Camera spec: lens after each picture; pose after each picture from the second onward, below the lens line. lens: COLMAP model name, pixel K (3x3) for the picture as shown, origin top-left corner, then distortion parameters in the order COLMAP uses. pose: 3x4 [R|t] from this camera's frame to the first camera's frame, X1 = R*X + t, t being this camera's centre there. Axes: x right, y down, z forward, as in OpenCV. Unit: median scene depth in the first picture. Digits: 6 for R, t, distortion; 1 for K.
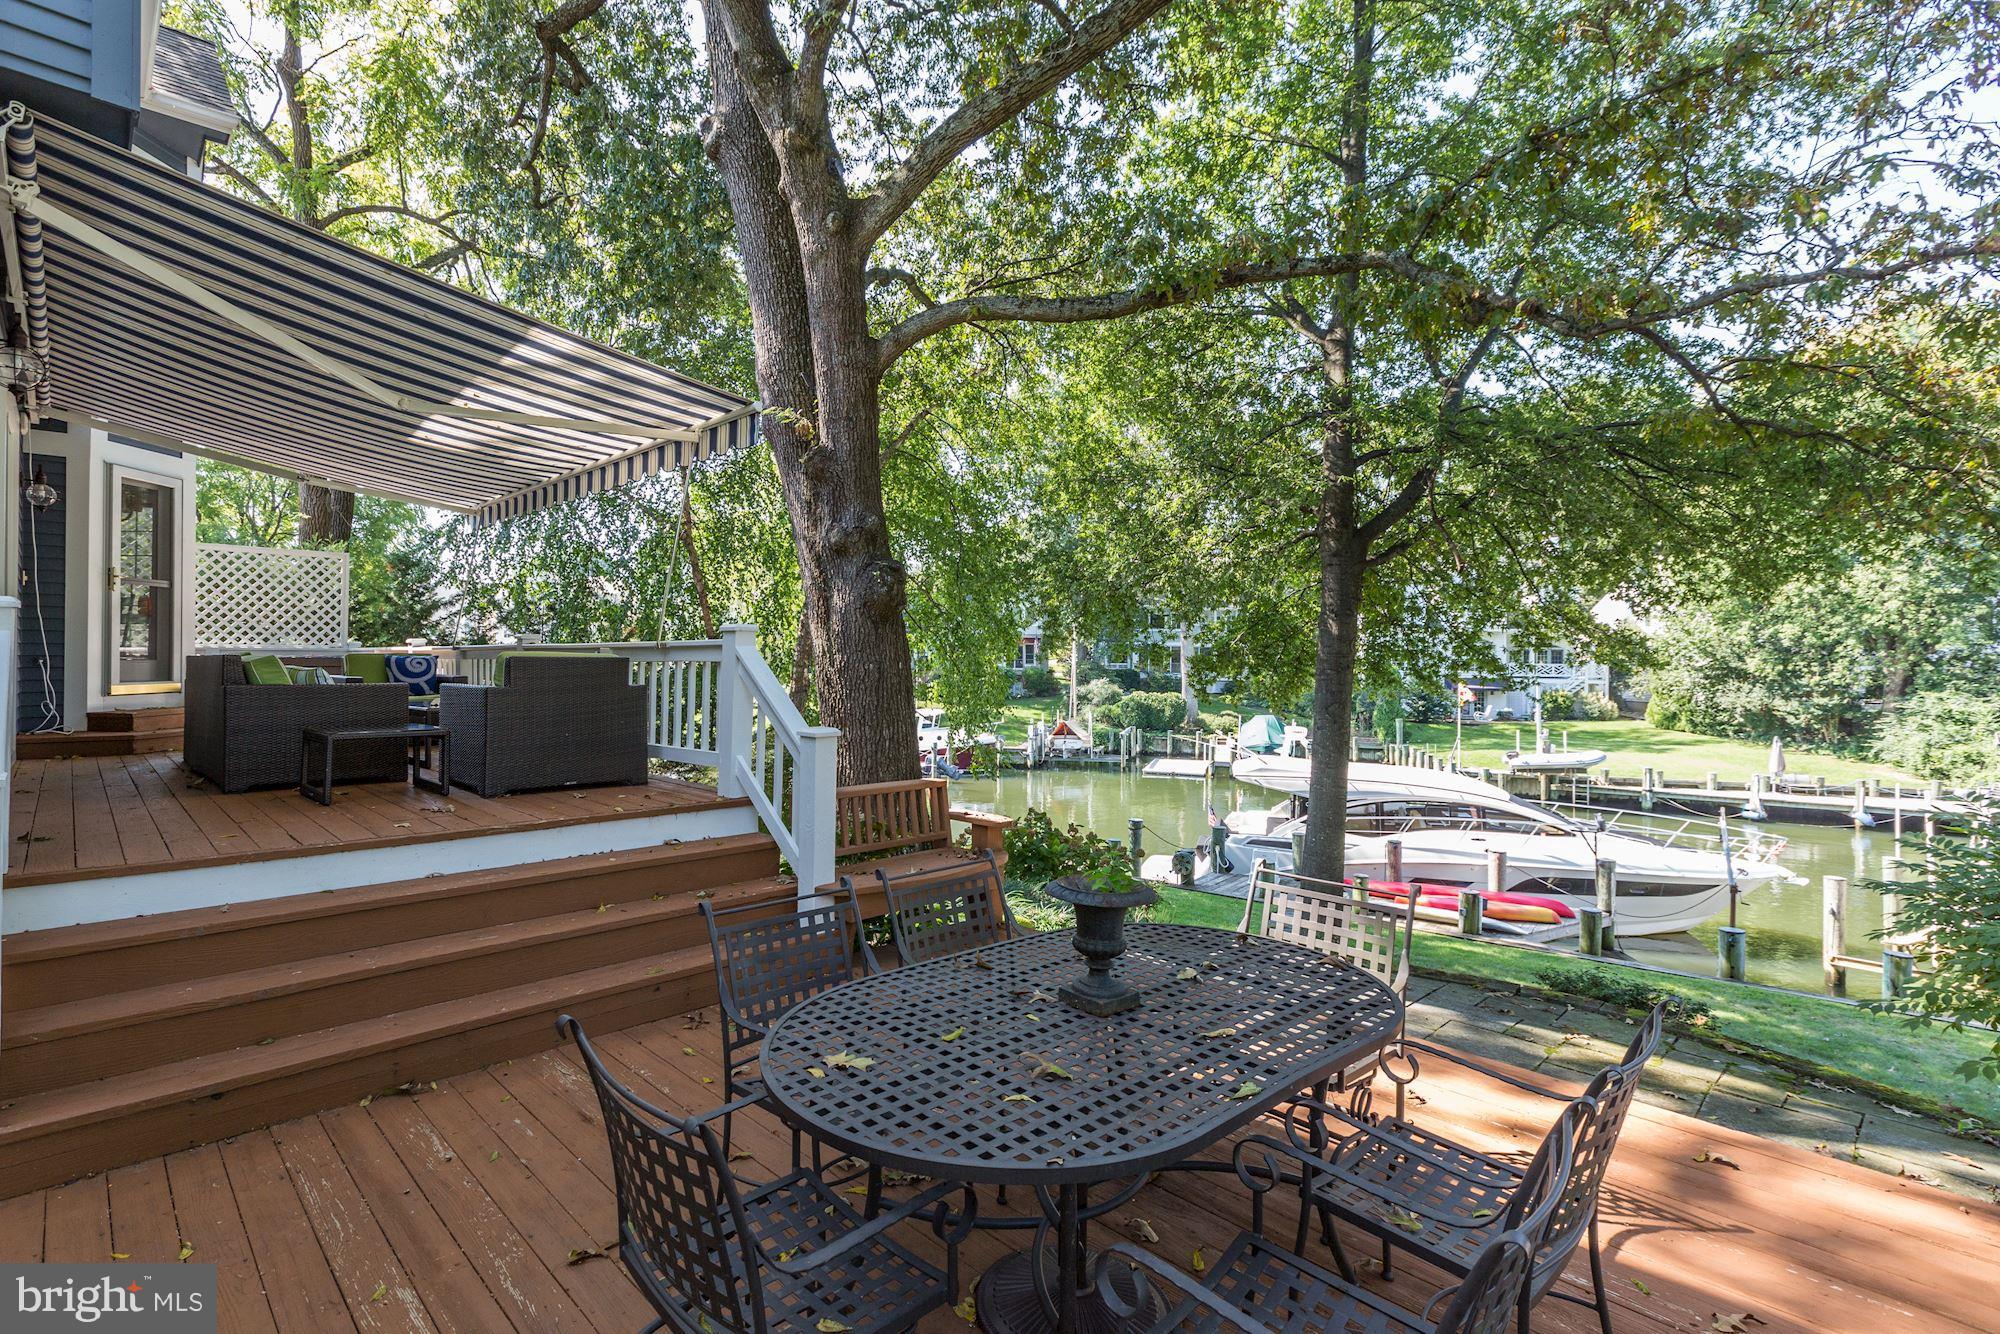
lens RADIAL K [[929.7, 0, 900.1], [0, 929.7, 653.8], [0, 0, 1]] dist [-0.000103, -0.000658]
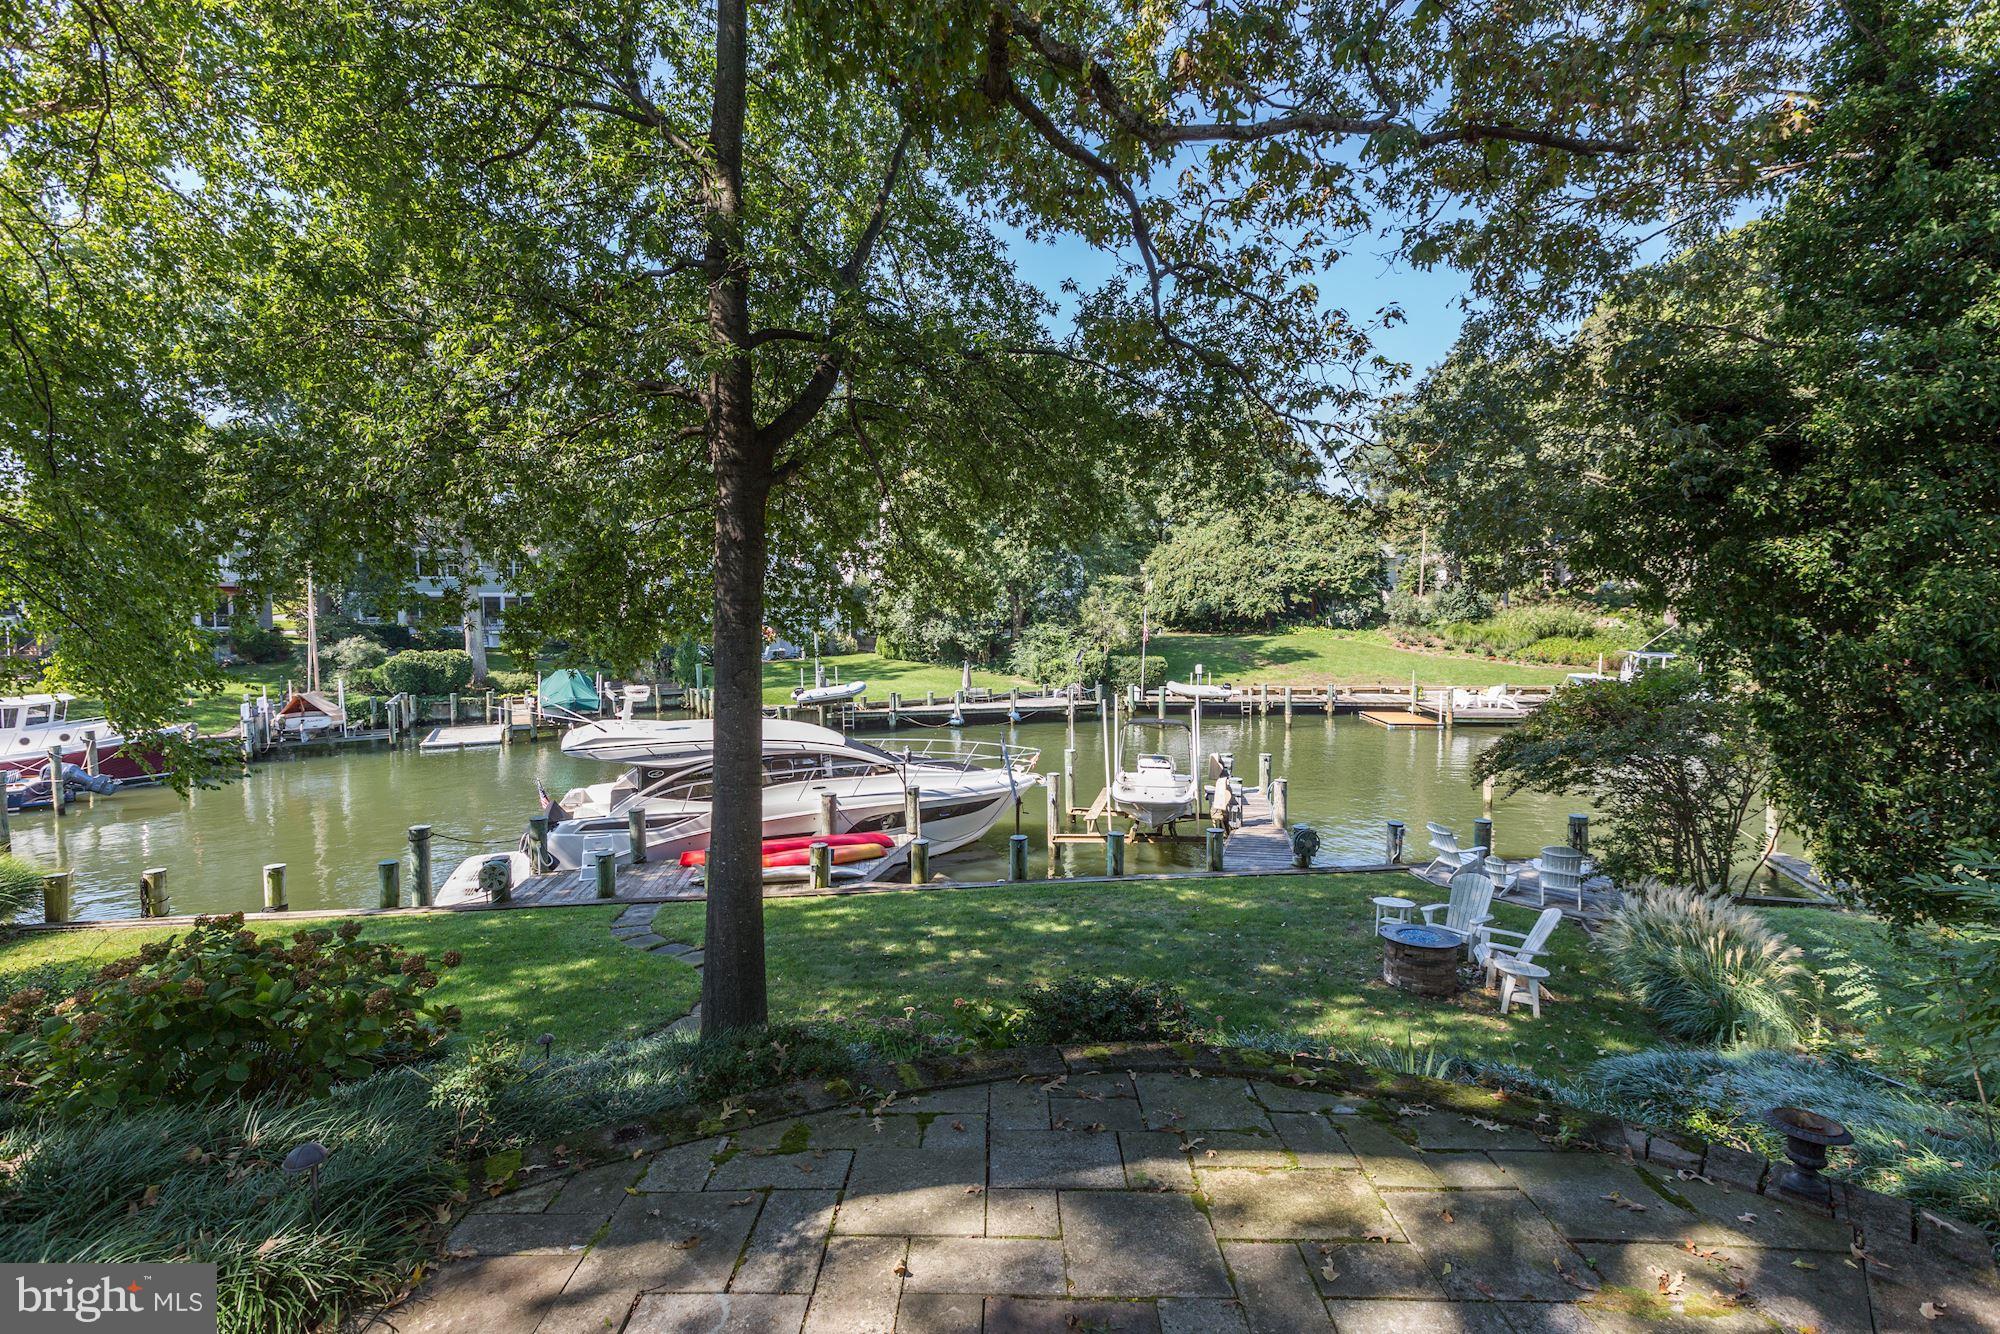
lens RADIAL K [[900.5, 0, 984.5], [0, 900.5, 654.0], [0, 0, 1]] dist [0.002424, 0.000411]
pose [[0.680053, -0.054656, 0.731123, 0.024565], [0.013090, 0.997964, 0.062428, 0.000034], [-0.733046, -0.032884, 0.679383, 0.108620]]
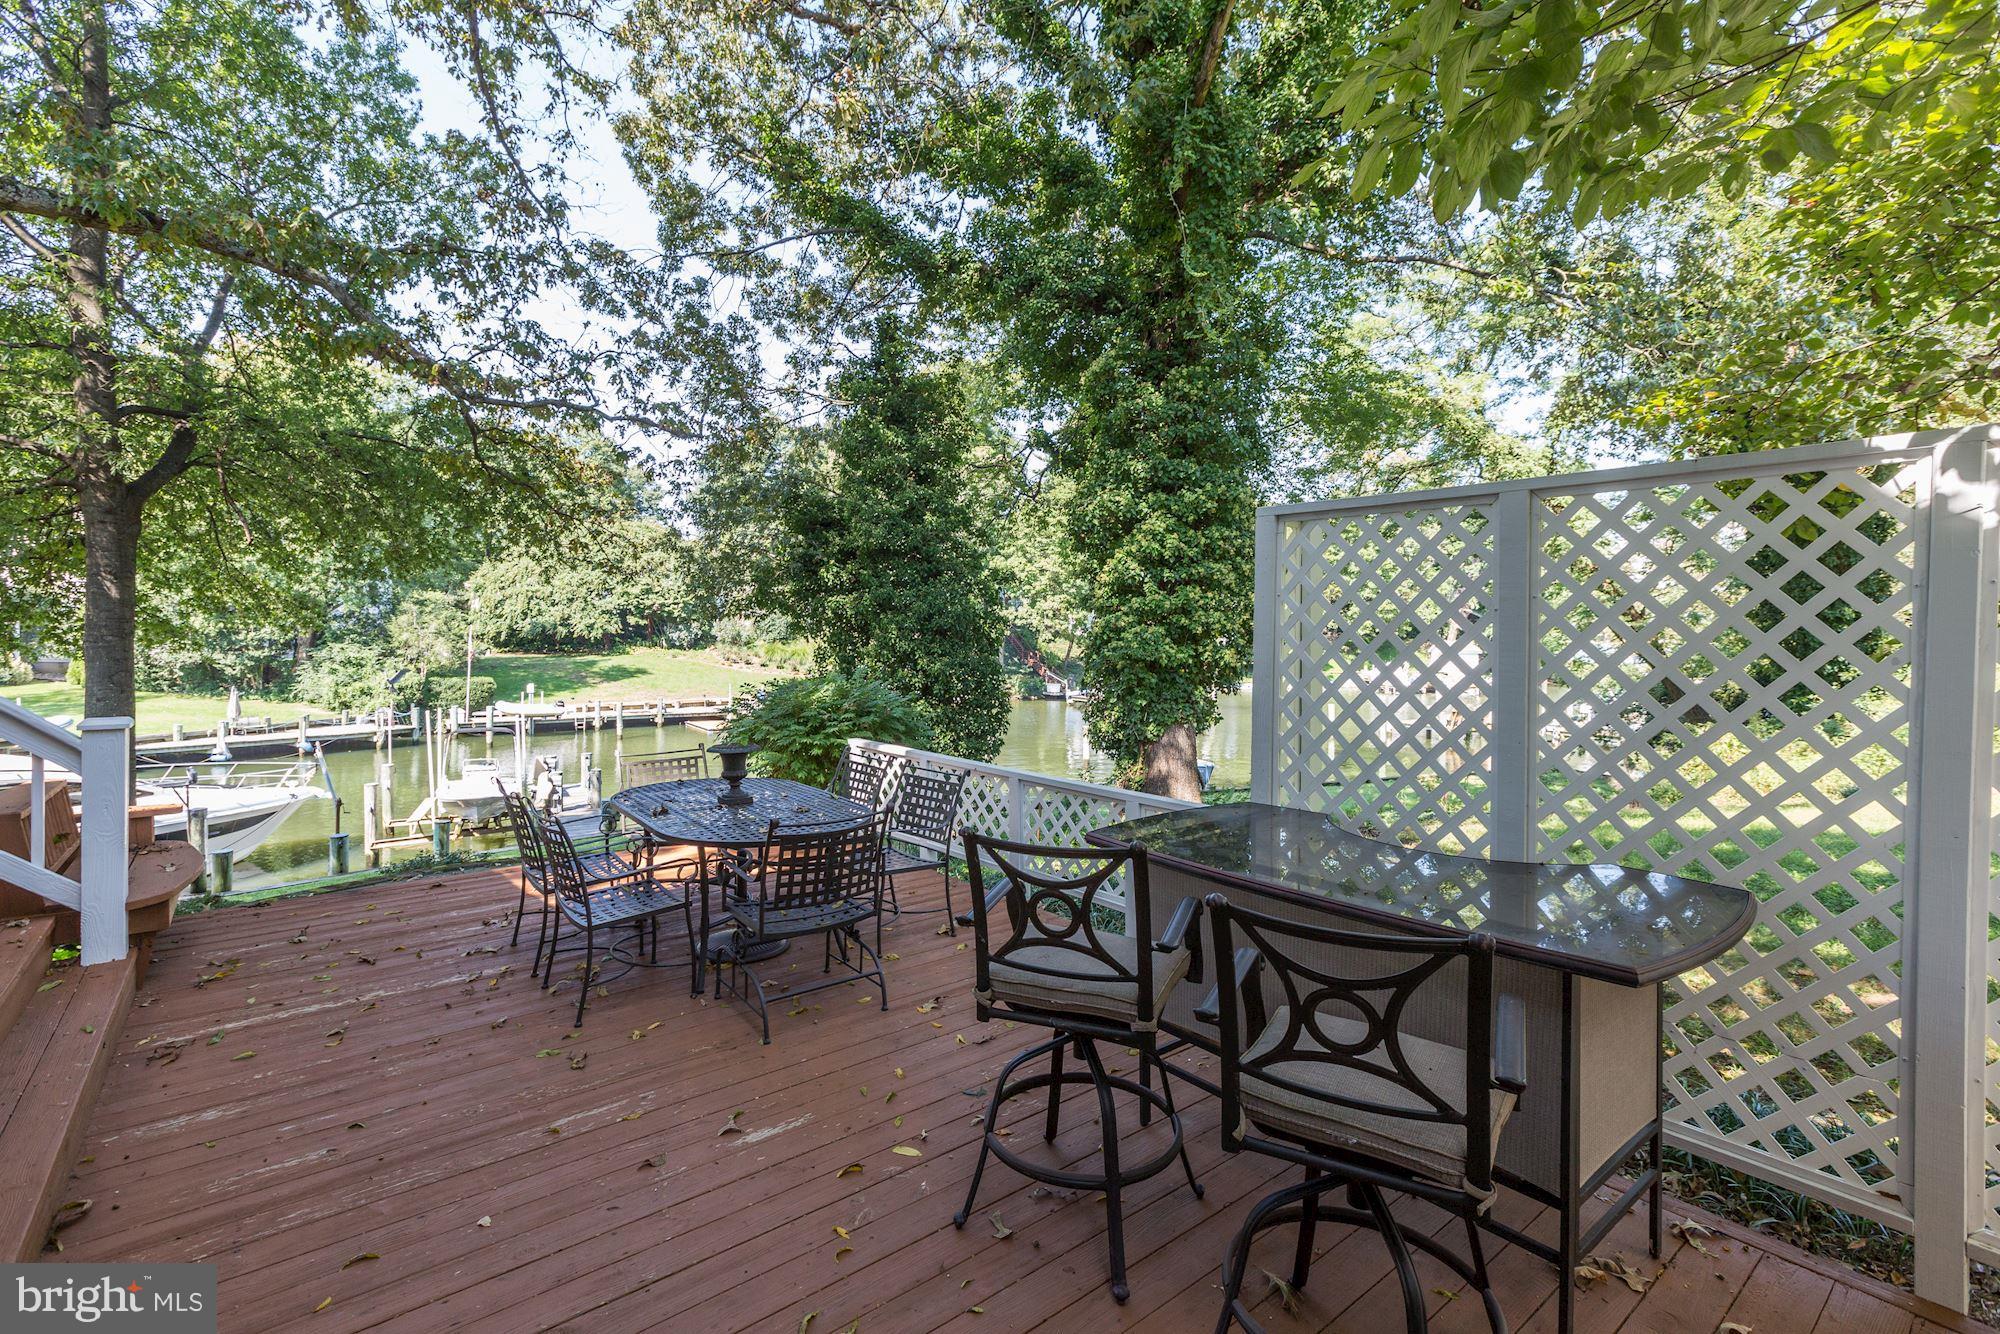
lens RADIAL K [[914.4, 0, 993.8], [0, 914.4, 643.9], [0, 0, 1]] dist [0.000858, -0.000134]
pose [[0.052509, -0.027910, 0.998230, -0.115103], [-0.009013, 0.999555, 0.028421, -0.002407], [-0.998580, -0.010490, 0.052234, 0.017727]]
